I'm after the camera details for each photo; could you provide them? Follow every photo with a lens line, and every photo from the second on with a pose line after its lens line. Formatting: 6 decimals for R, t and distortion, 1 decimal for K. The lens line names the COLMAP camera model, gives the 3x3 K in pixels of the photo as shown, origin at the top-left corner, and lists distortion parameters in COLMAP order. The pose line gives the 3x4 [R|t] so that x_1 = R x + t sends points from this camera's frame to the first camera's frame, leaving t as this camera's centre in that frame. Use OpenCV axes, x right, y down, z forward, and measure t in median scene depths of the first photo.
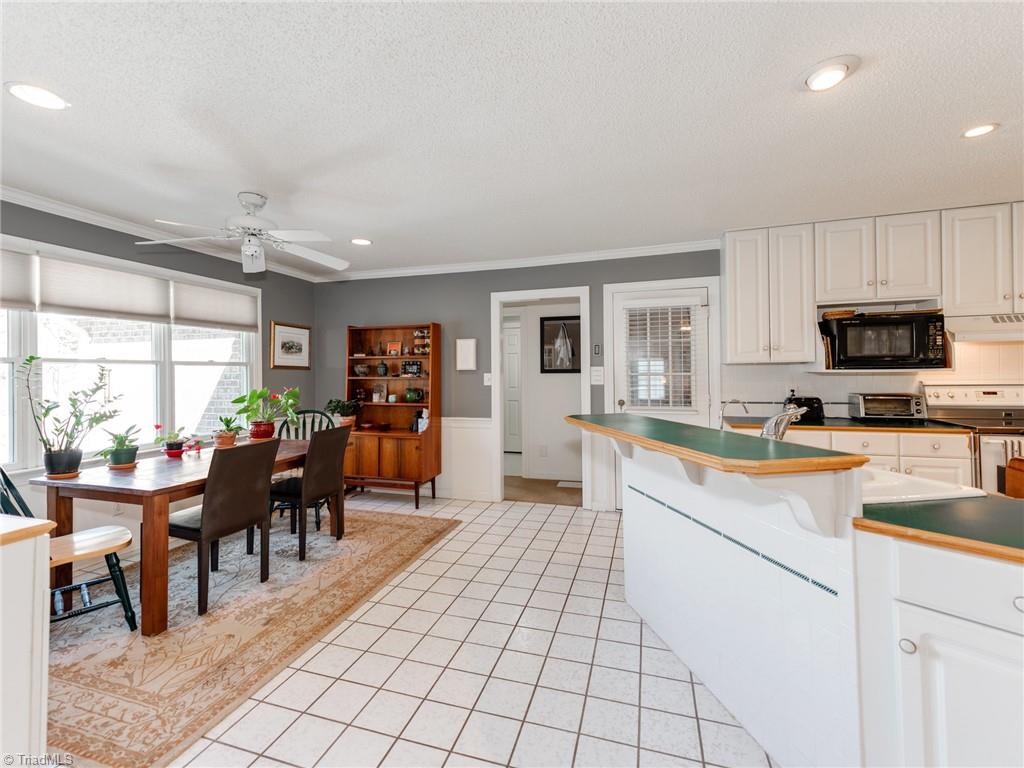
lens RADIAL K [[463.1, 0, 507.4], [0, 463.1, 375.1], [0, 0, 1]] dist [0.001087, 0.000159]
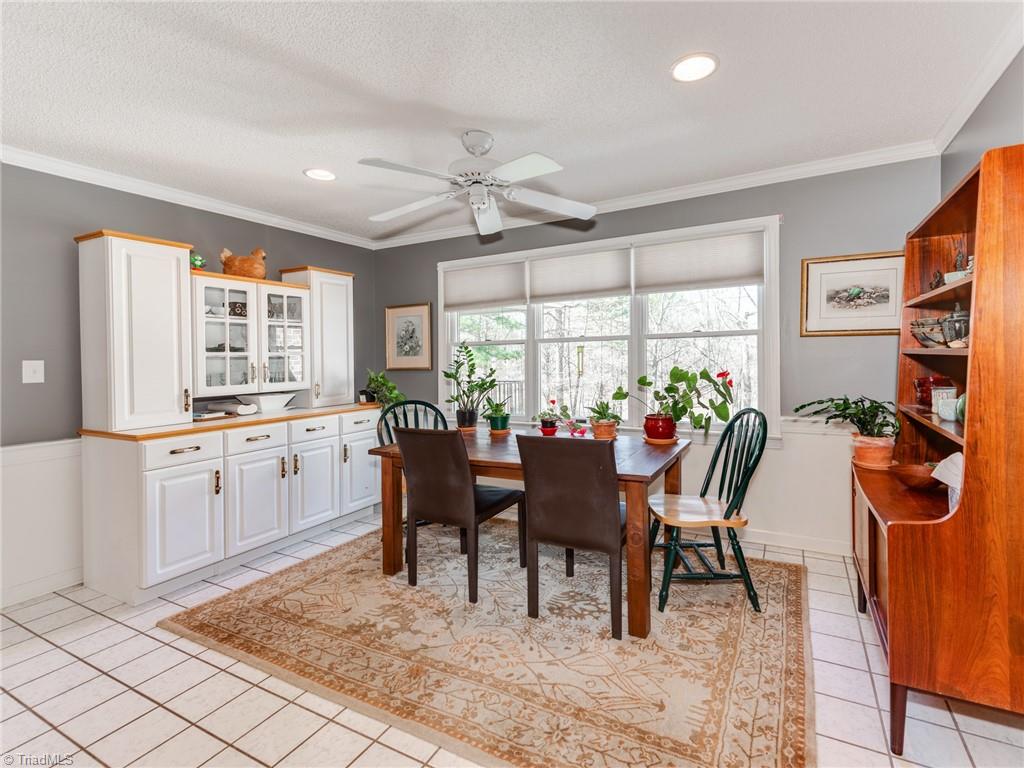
lens RADIAL K [[463.1, 0, 580.2], [0, 463.1, 358.7], [0, 0, 1]] dist [0.001087, 0.000159]
pose [[-0.146042, 0.014996, -0.989165, 0.202995], [0.014831, 0.999806, 0.012968, 0.004759], [0.989167, -0.012777, -0.146236, 1.053586]]
